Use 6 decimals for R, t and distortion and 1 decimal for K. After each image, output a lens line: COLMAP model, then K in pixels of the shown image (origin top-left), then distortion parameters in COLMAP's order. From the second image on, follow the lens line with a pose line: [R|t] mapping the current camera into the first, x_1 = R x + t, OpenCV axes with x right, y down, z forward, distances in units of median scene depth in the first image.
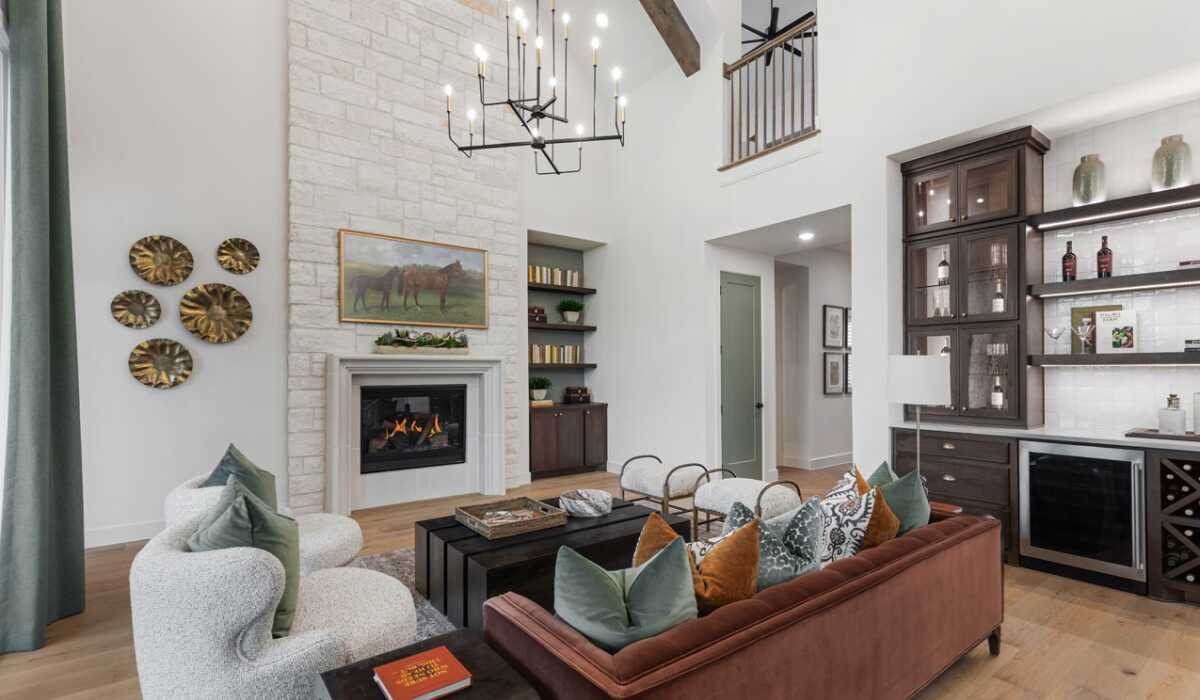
lens RADIAL K [[540.9, 0, 604.8], [0, 540.9, 364.7], [0, 0, 1]] dist [0.014401, -0.000292]
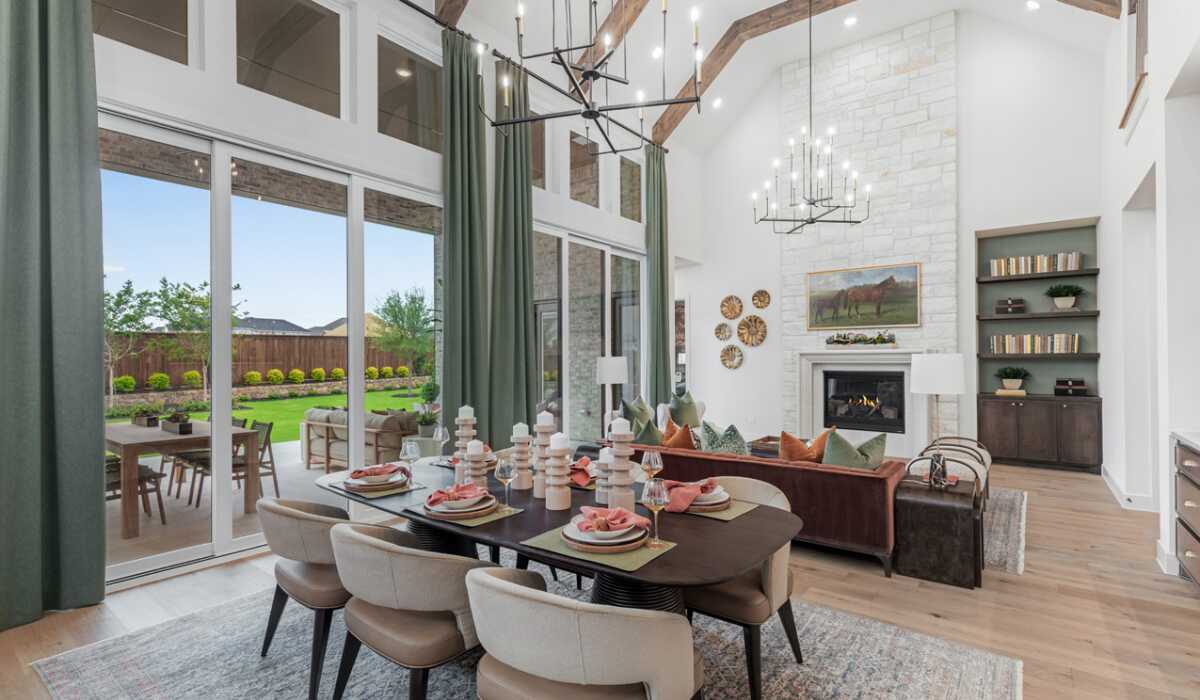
lens RADIAL K [[548.7, 0, 602.0], [0, 548.7, 352.2], [0, 0, 1]] dist [0.007495, -0.000174]
pose [[0.268774, -0.009465, -0.963157, 0.889136], [0.013918, 0.999885, -0.005942, -0.012615], [0.963103, -0.011808, 0.268875, -0.029759]]
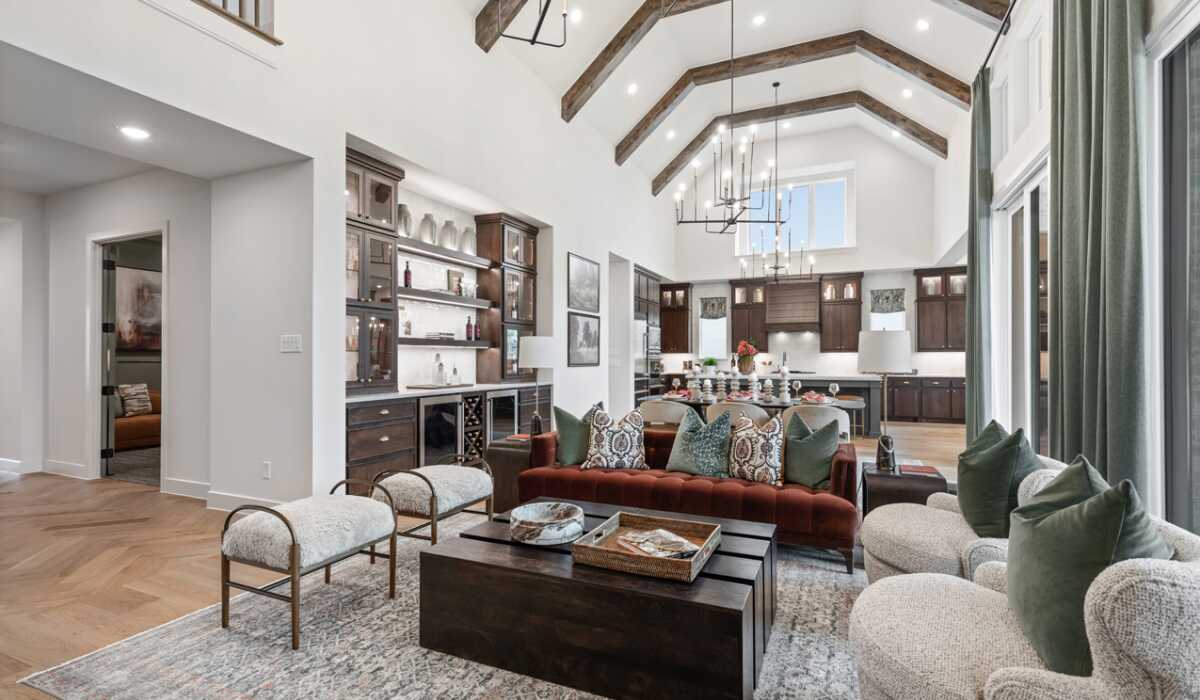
lens RADIAL K [[545.6, 0, 597.9], [0, 545.6, 352.0], [0, 0, 1]] dist [0.016247, 0.000016]
pose [[-0.483410, 0.010393, 0.875333, -0.478843], [-0.008920, 0.999819, -0.016797, 0.027614], [-0.875349, -0.015928, -0.483229, 0.884446]]
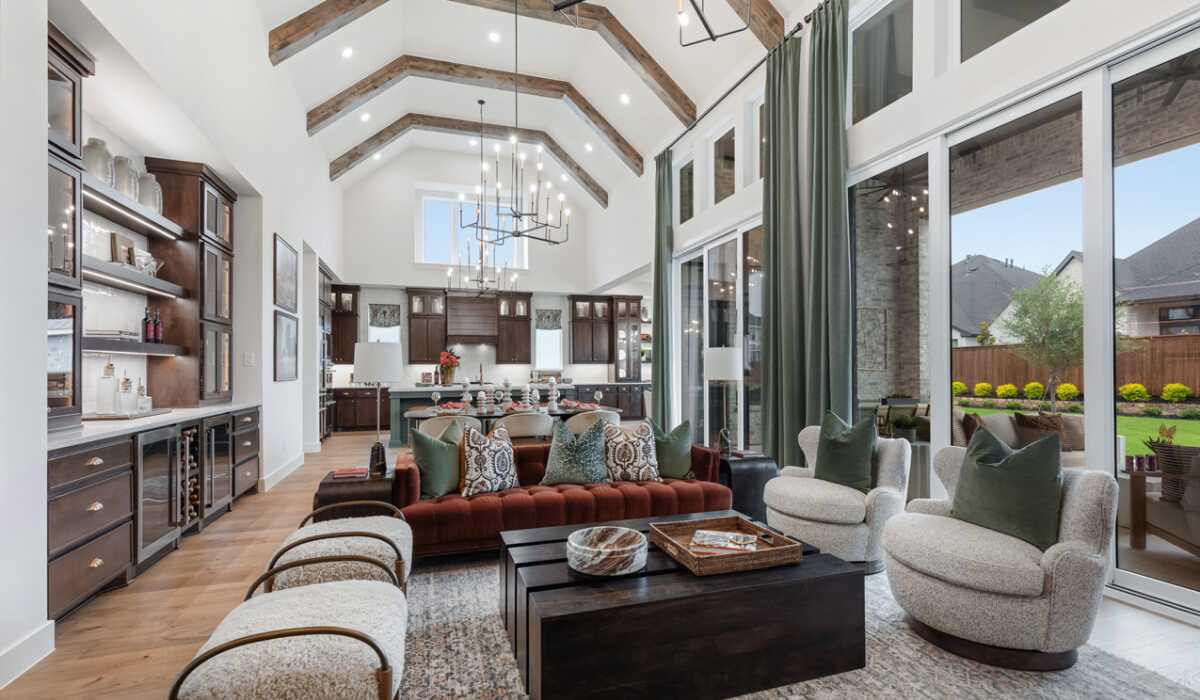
lens RADIAL K [[547.3, 0, 607.7], [0, 547.3, 362.4], [0, 0, 1]] dist [0.007707, 0.000054]
pose [[-0.949822, 0.008192, 0.312685, -0.168637], [0.001132, 0.999740, -0.022752, 0.030413], [-0.312790, -0.021257, -0.949584, 1.110469]]
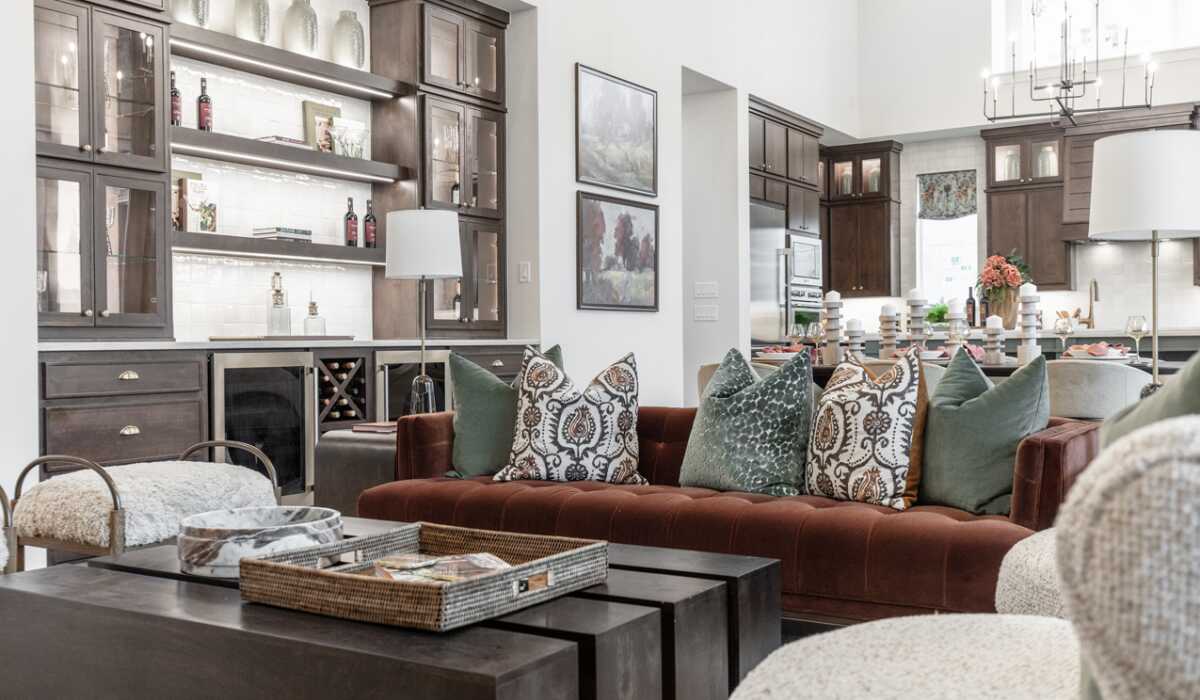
lens RADIAL K [[1147.7, 0, 591.6], [0, 1147.7, 347.5], [0, 0, 1]] dist [0.011731, 0.005882]
pose [[-0.346682, 0.002251, 0.937980, -0.512903], [0.002453, 0.999996, -0.001493, 0.093260], [-0.937980, 0.001783, -0.346686, 0.728842]]
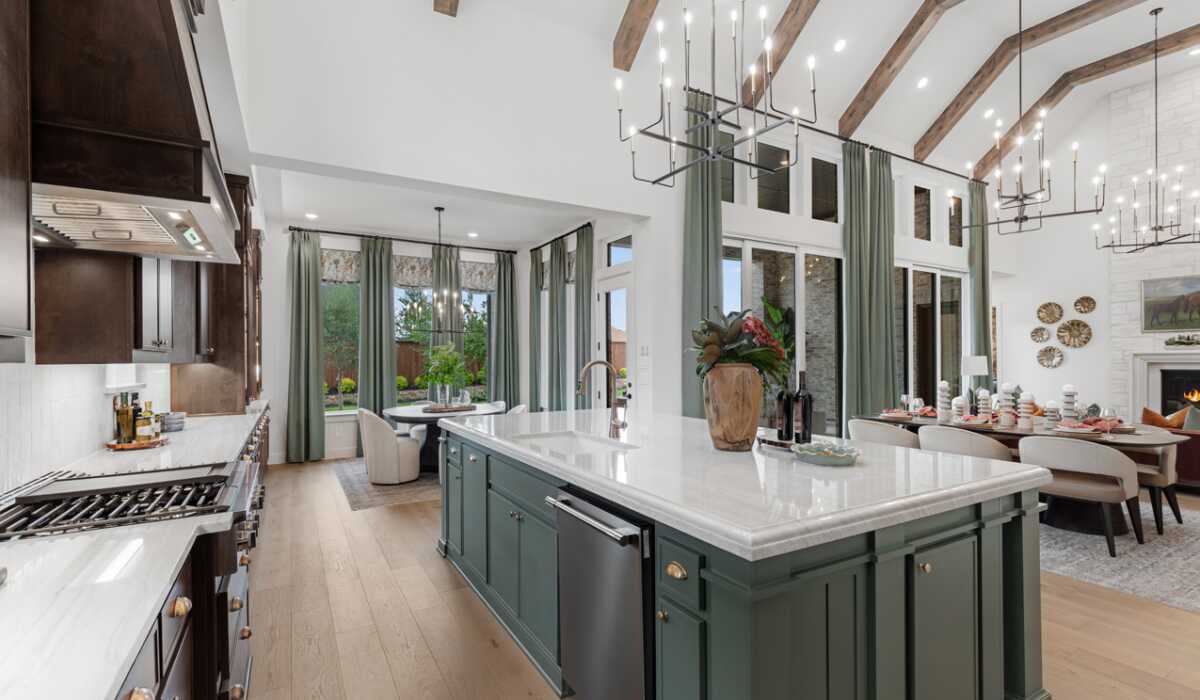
lens RADIAL K [[548.2, 0, 586.7], [0, 548.2, 358.9], [0, 0, 1]] dist [0.000073, -0.000215]
pose [[-0.117971, -0.002475, -0.993014, 1.451267], [0.014421, 0.999887, -0.004206, -0.011692], [0.992912, -0.014817, -0.117922, -0.570829]]
